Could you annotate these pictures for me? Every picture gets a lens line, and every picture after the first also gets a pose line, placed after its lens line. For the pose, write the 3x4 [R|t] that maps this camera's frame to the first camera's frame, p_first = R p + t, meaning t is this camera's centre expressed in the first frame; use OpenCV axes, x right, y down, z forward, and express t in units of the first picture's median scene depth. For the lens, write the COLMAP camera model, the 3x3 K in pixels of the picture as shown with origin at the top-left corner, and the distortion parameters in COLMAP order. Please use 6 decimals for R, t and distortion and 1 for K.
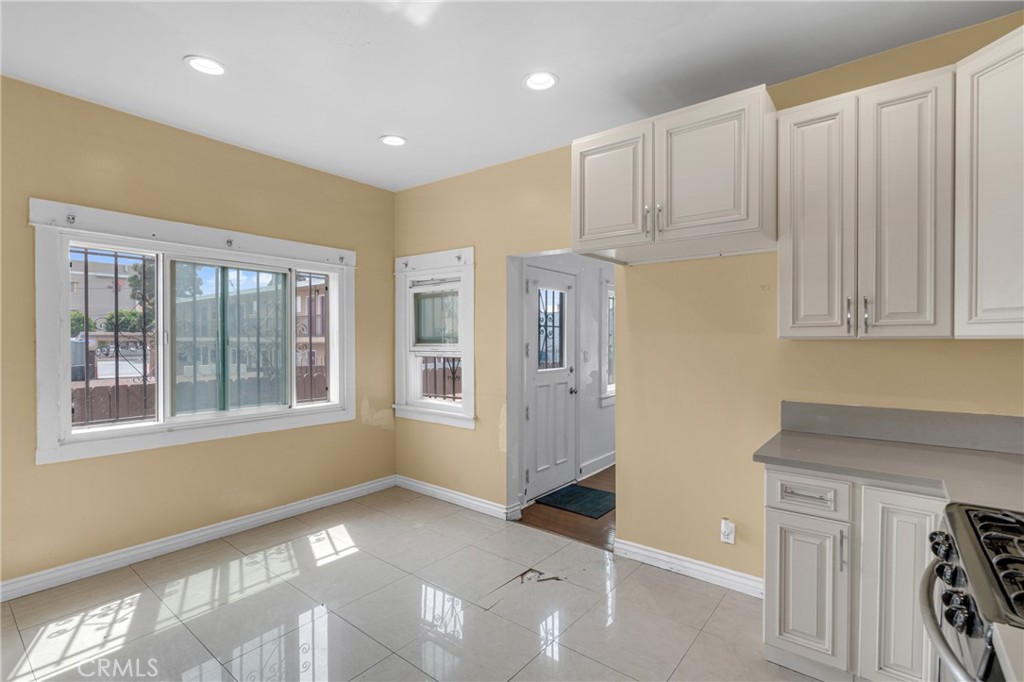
lens RADIAL K [[483.5, 0, 509.7], [0, 483.5, 347.0], [0, 0, 1]] dist [-0.004516, 0.003294]
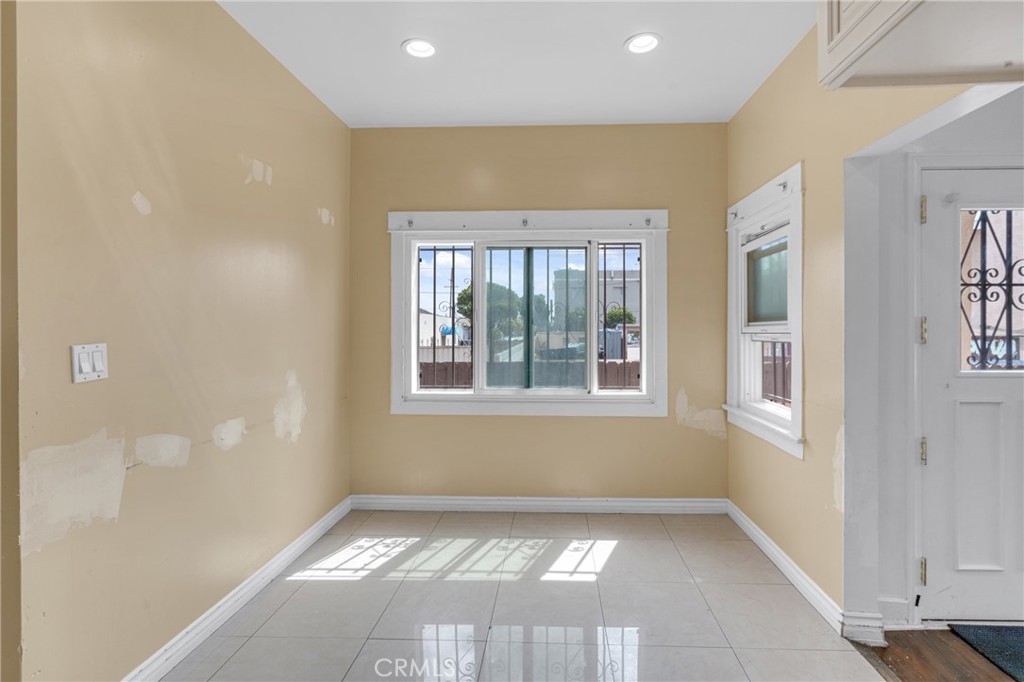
lens RADIAL K [[483.5, 0, 546.2], [0, 483.5, 333.1], [0, 0, 1]] dist [-0.004516, 0.003294]
pose [[0.595051, 0.002496, -0.803684, 0.220397], [-0.012474, 0.999903, -0.006130, 0.017871], [0.803591, 0.013673, 0.595024, 0.369594]]
